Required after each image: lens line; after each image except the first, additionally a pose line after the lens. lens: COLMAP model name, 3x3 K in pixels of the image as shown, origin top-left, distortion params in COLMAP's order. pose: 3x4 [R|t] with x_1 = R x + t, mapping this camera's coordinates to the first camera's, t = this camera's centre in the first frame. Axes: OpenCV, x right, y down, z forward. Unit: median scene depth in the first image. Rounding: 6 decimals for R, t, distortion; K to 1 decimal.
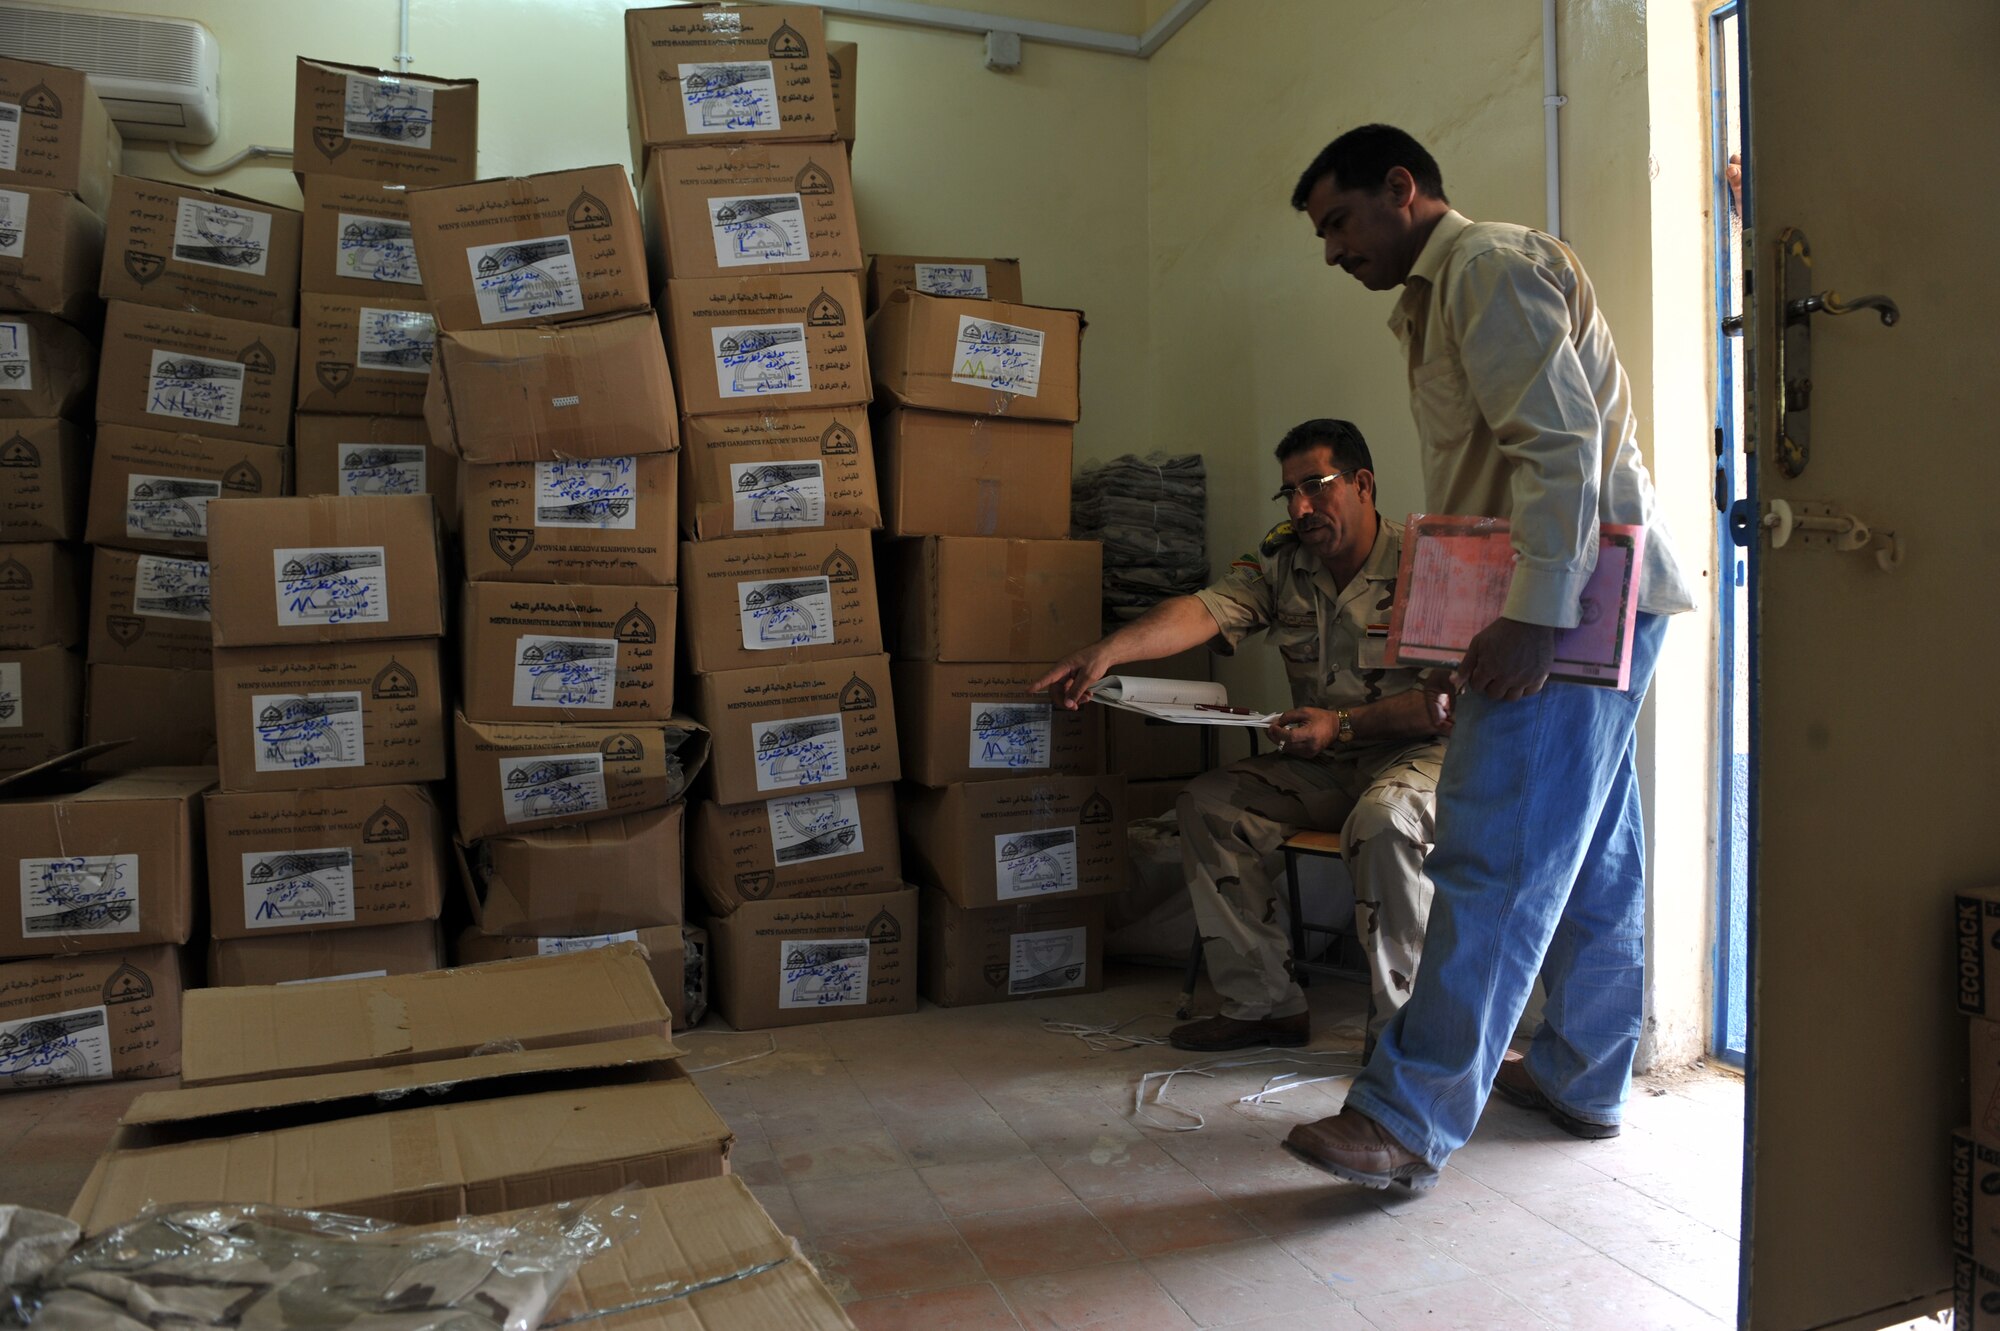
lens RADIAL K [[1361.3, 0, 1017.0], [0, 1361.3, 662.4], [0, 0, 1]] dist [-0.053508, -0.004555]
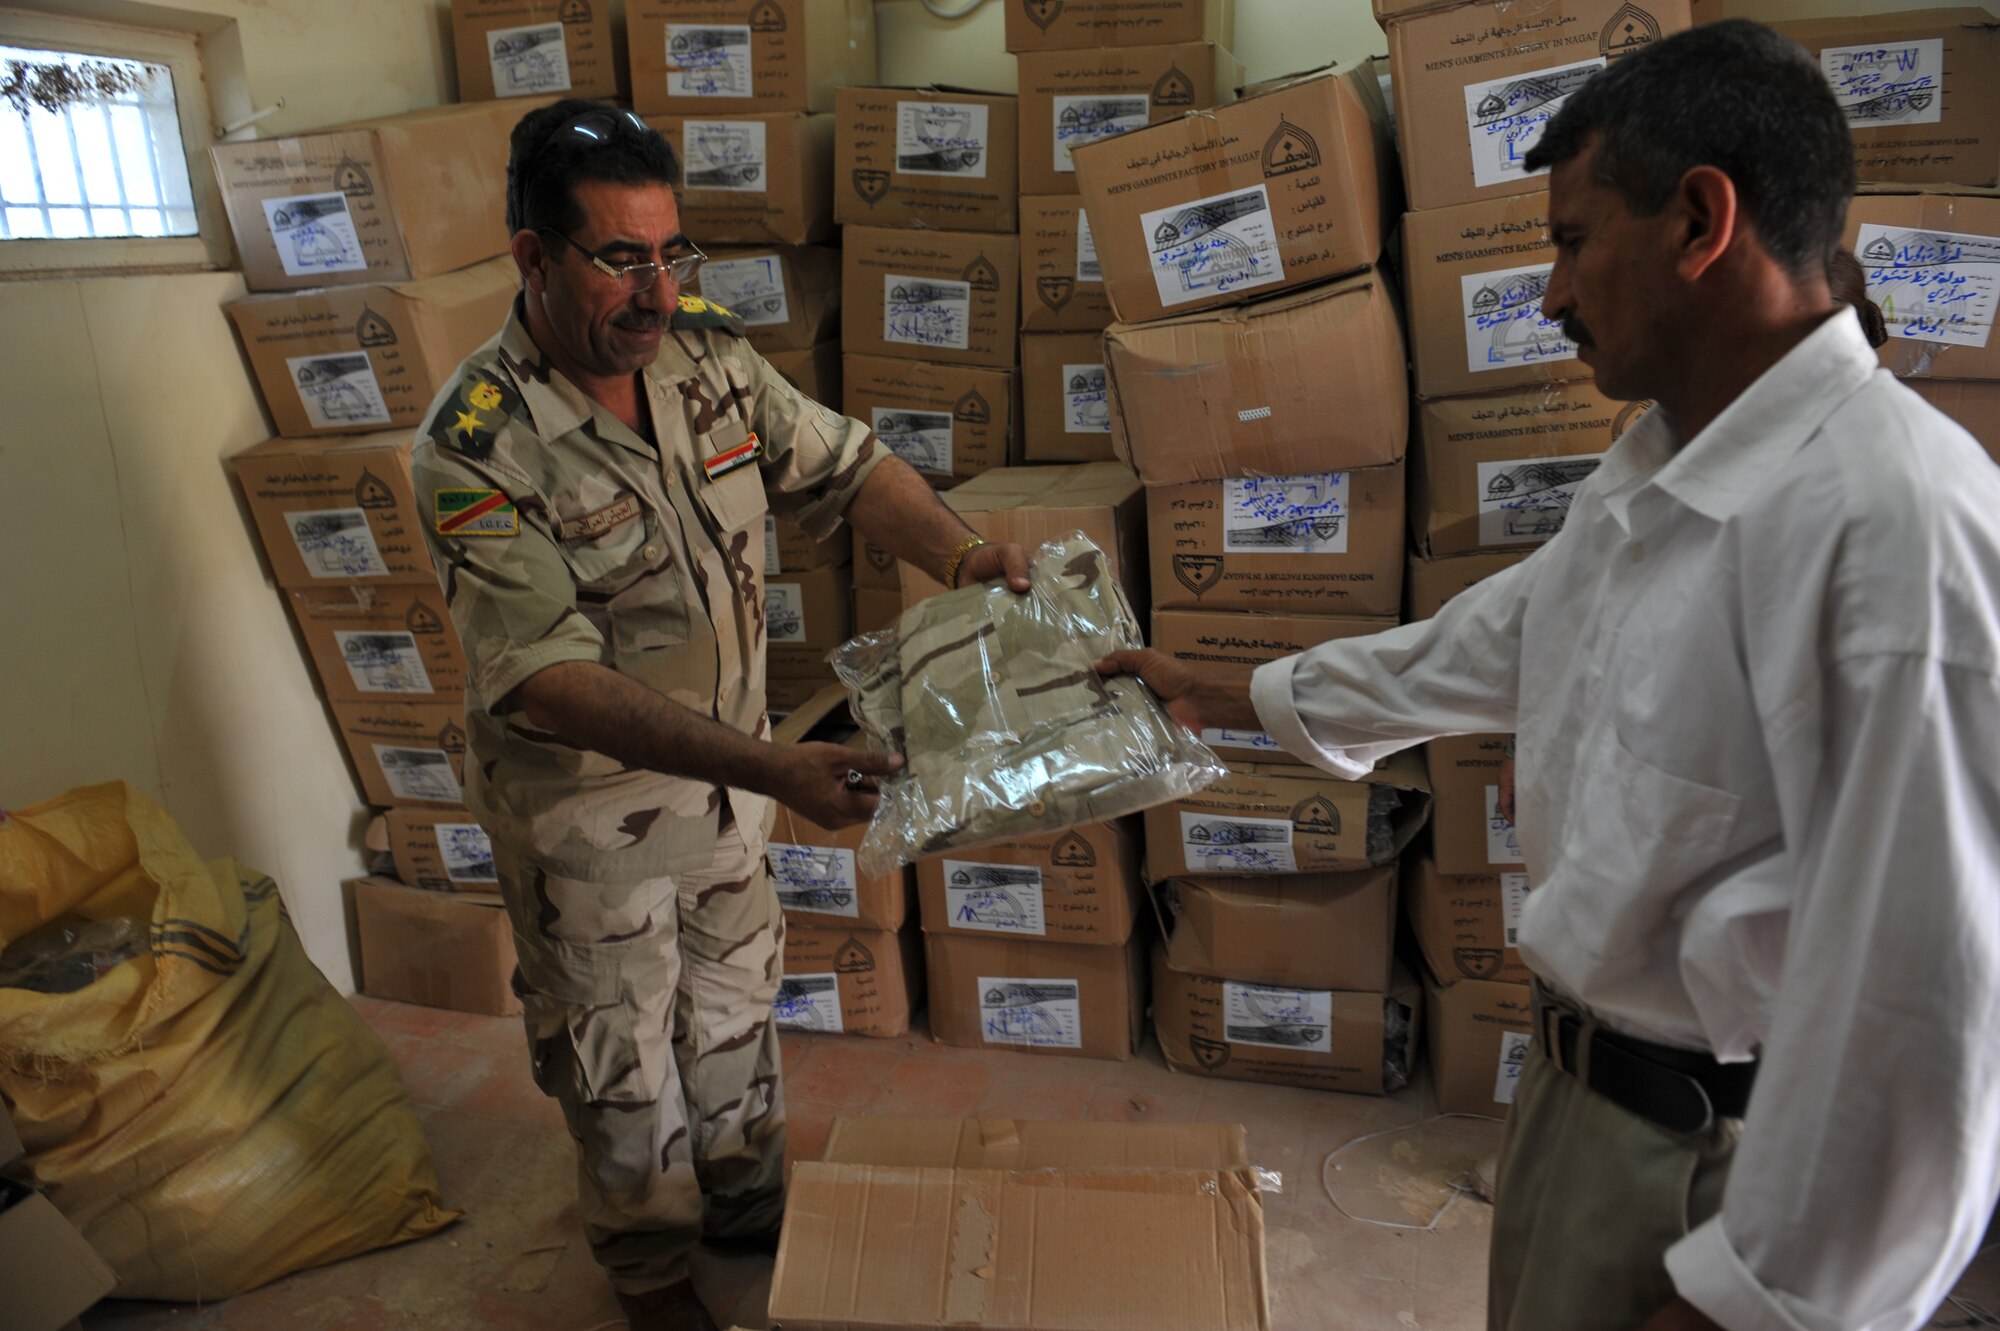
lens RADIAL K [[1361.3, 0, 1003.2], [0, 1361.3, 653.9], [0, 0, 1]] dist [-0.053508, -0.004555]
pose [[0.804609, 0.141364, -0.576732, 0.022188], [0.027052, 0.961514, 0.273420, -0.264524], [0.593188, -0.235598, 0.769819, 0.257785]]
